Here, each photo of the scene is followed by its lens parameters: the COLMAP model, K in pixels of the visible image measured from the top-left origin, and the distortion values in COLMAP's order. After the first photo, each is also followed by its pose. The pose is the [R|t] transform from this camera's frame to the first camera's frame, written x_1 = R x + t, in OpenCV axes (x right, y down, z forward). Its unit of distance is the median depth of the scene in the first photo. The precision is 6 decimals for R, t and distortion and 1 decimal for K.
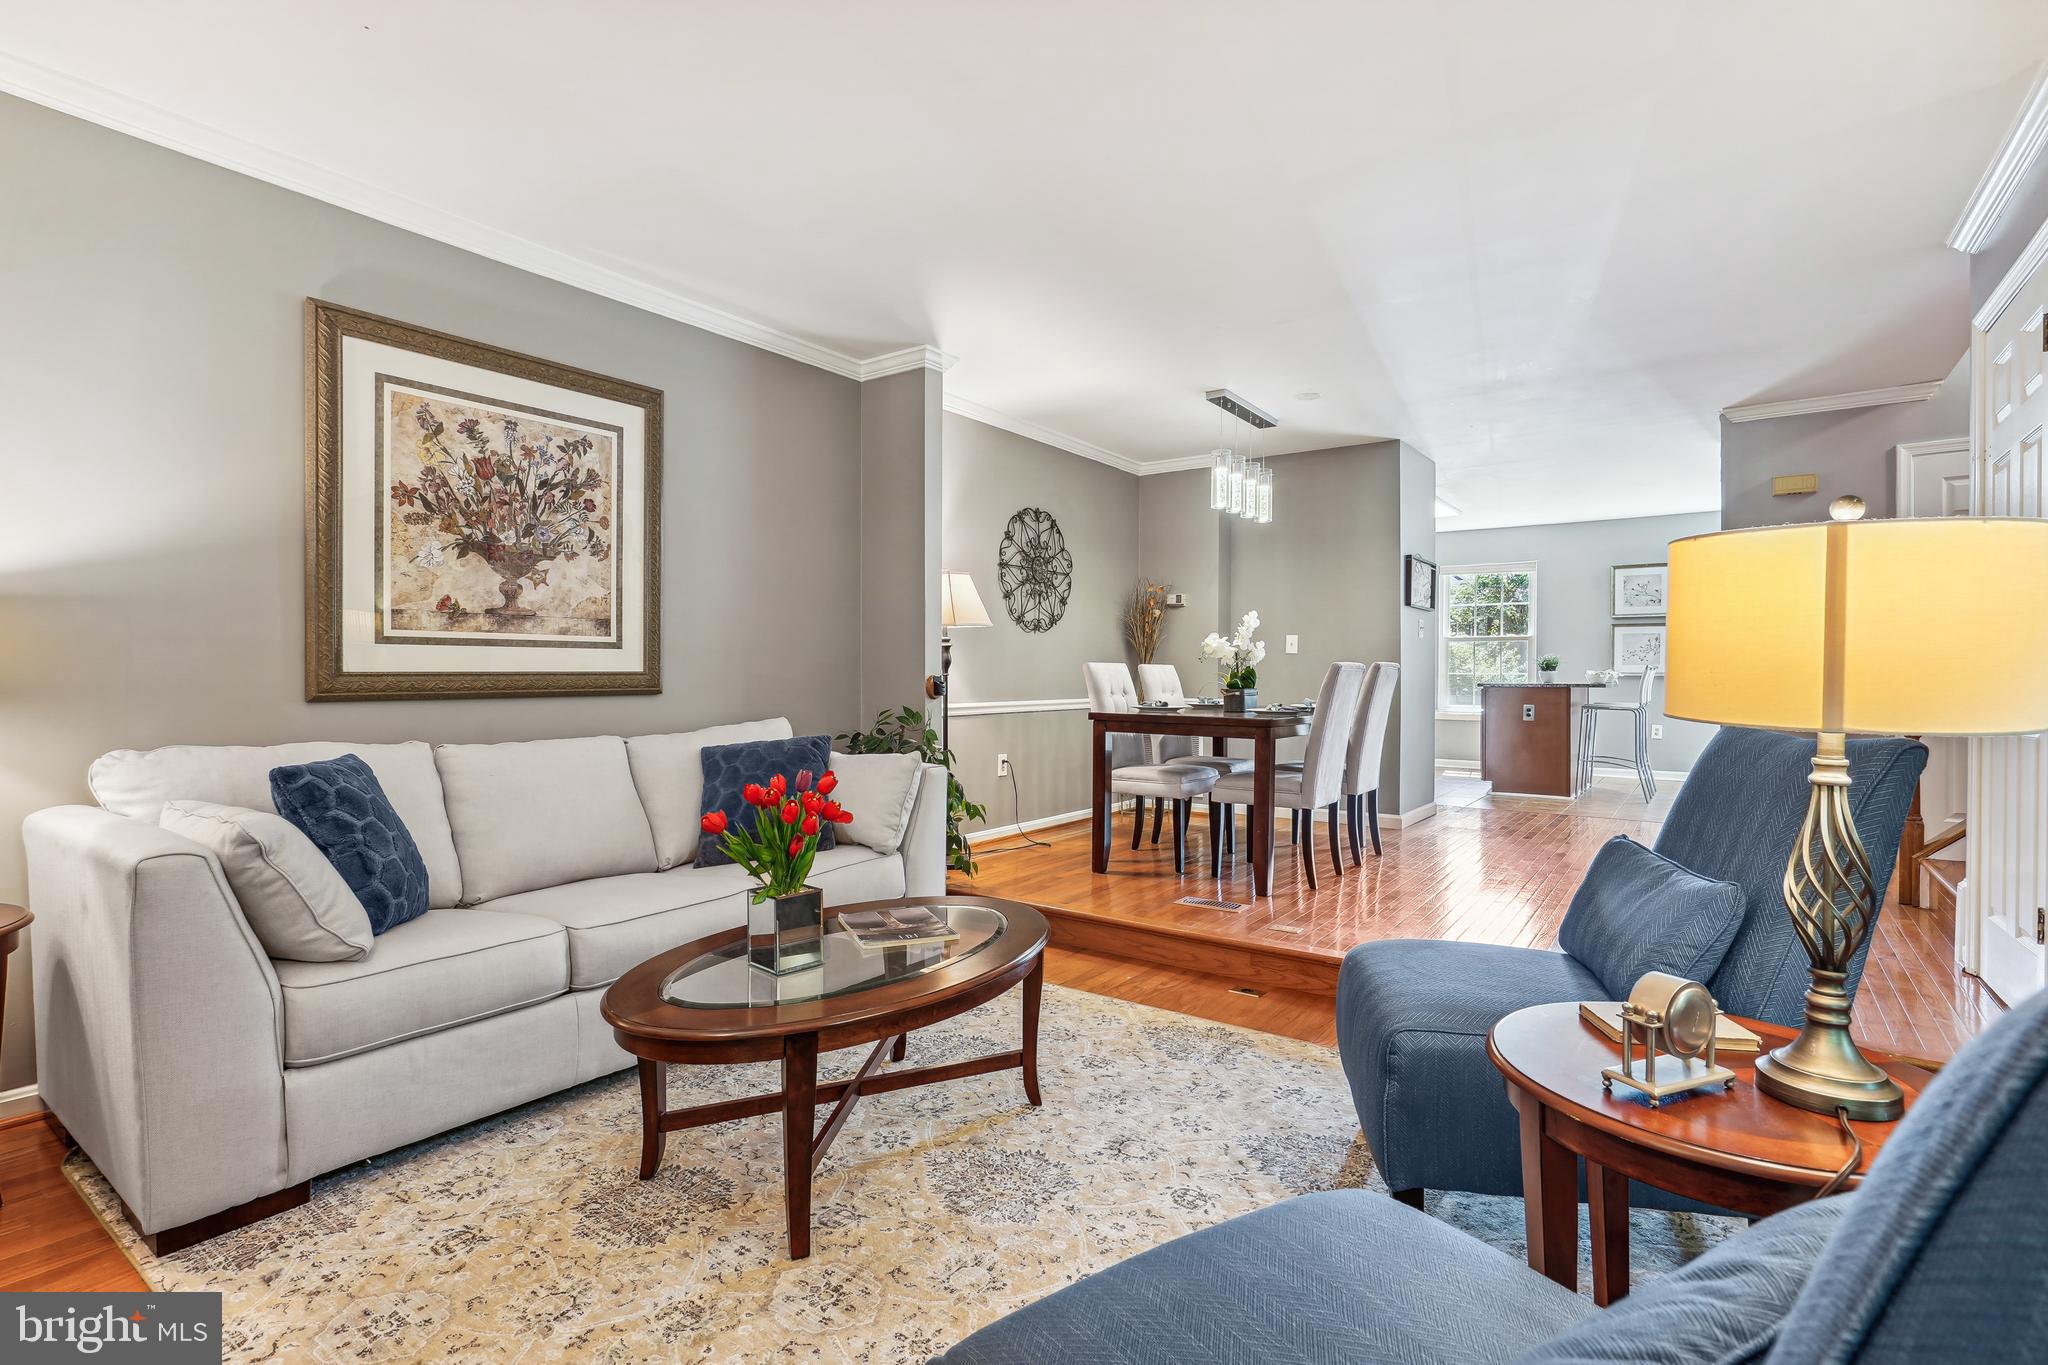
lens RADIAL K [[966.7, 0, 1022.4], [0, 966.7, 663.7], [0, 0, 1]] dist [-0.010500, 0.000418]
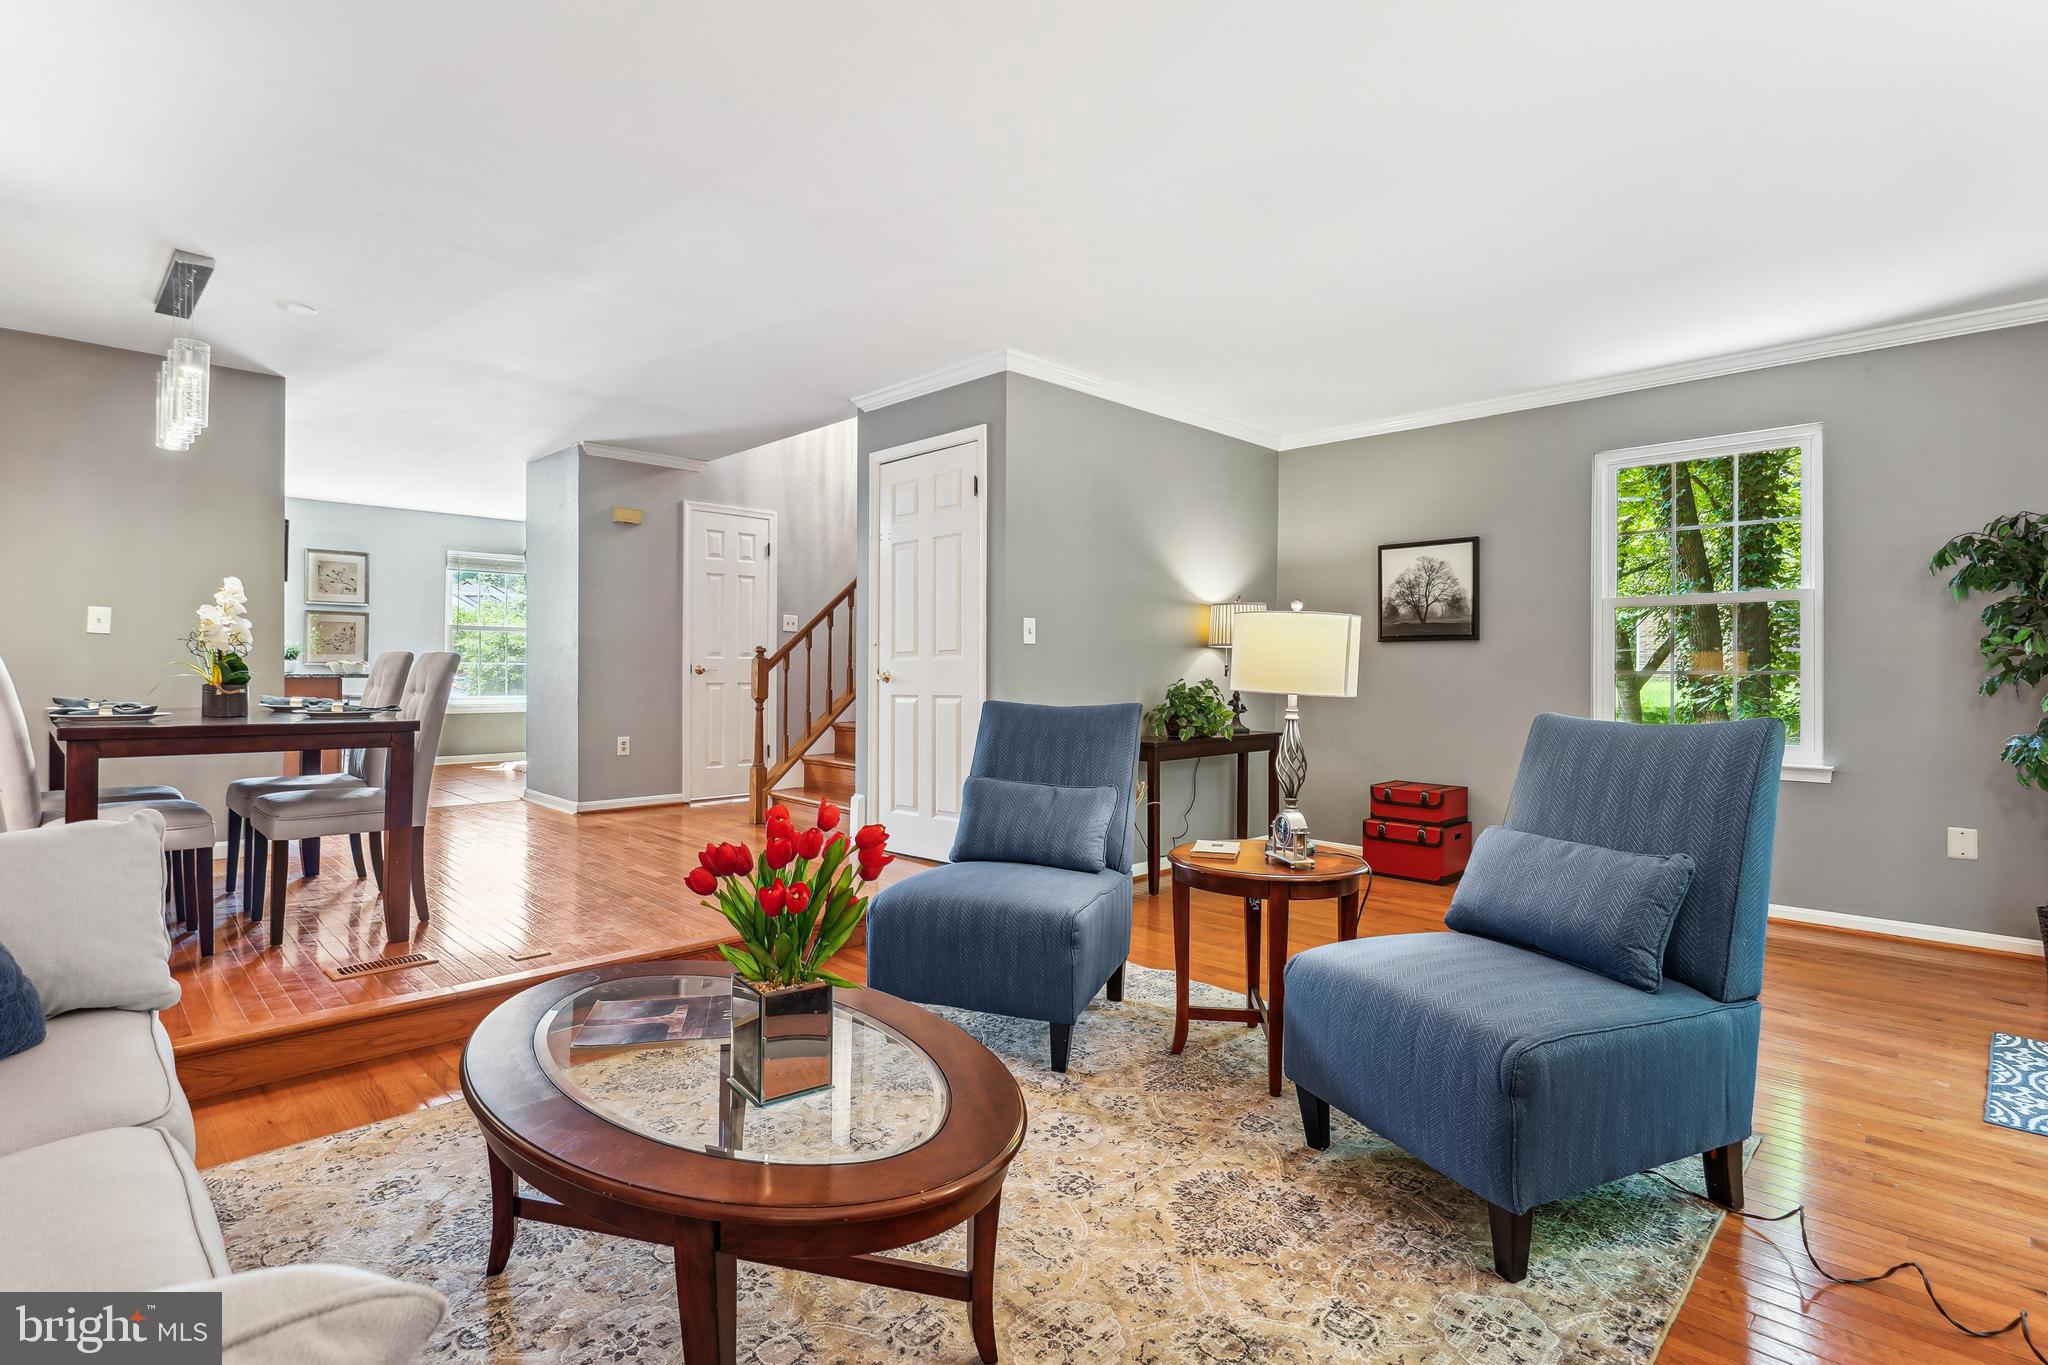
lens RADIAL K [[966.7, 0, 1022.1], [0, 966.7, 670.1], [0, 0, 1]] dist [-0.010500, 0.000418]
pose [[0.144661, -0.000786, 0.989481, -0.390273], [-0.019086, 0.999811, 0.003584, 0.001579], [-0.989297, -0.019404, 0.144619, 0.313161]]
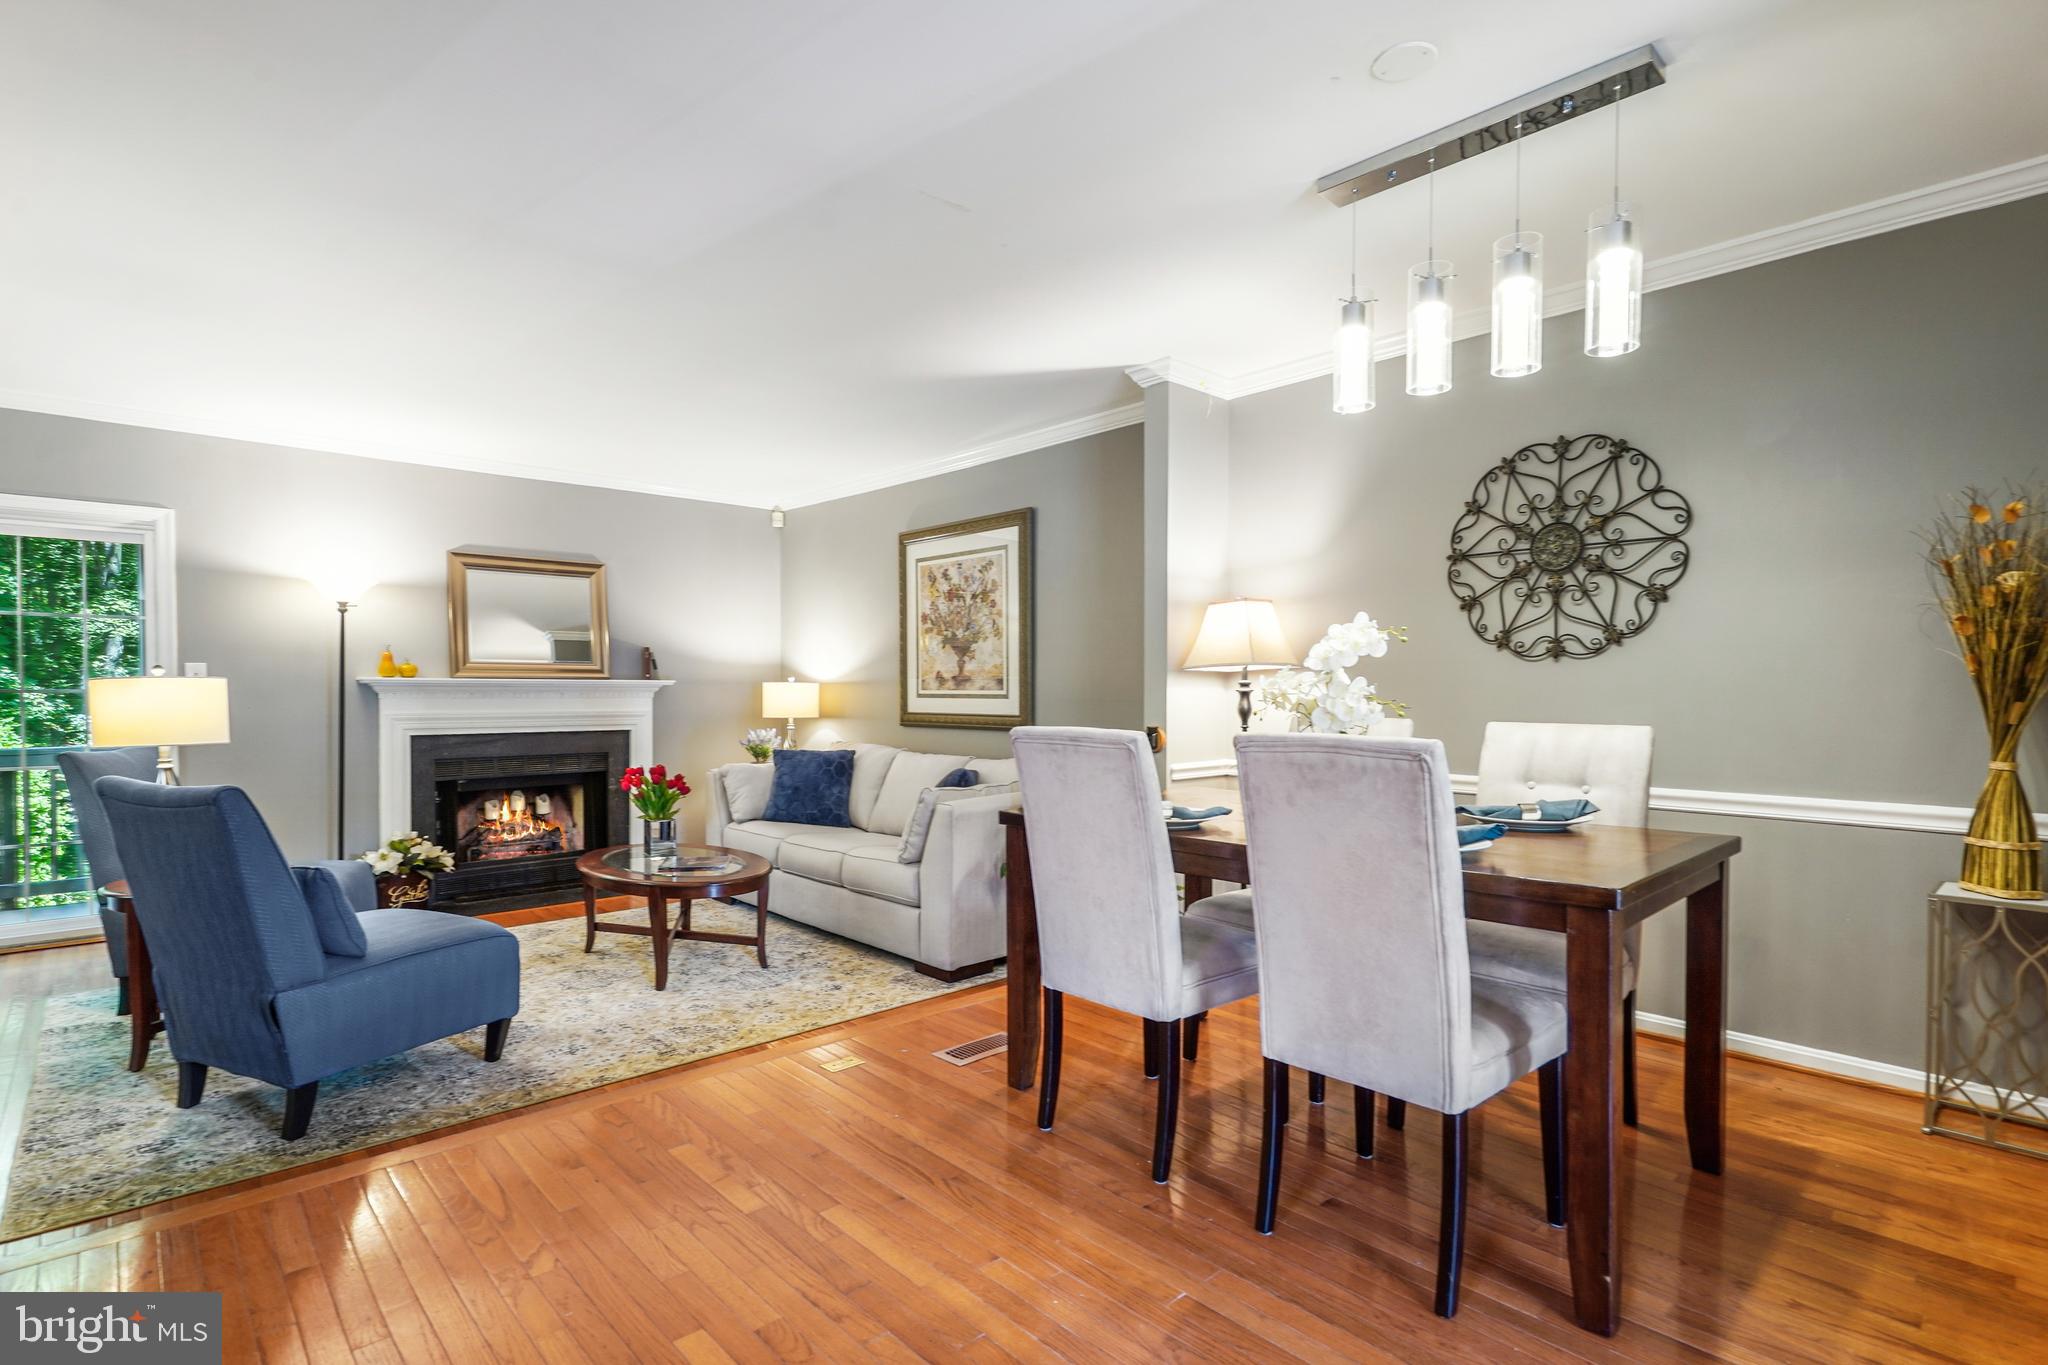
lens RADIAL K [[966.7, 0, 1020.7], [0, 966.7, 714.5], [0, 0, 1]] dist [-0.010500, 0.000418]
pose [[-0.183985, 0.023239, -0.982654, 0.724871], [0.005264, 0.999729, 0.022658, -0.017498], [0.982915, -0.001004, -0.184057, 0.926614]]
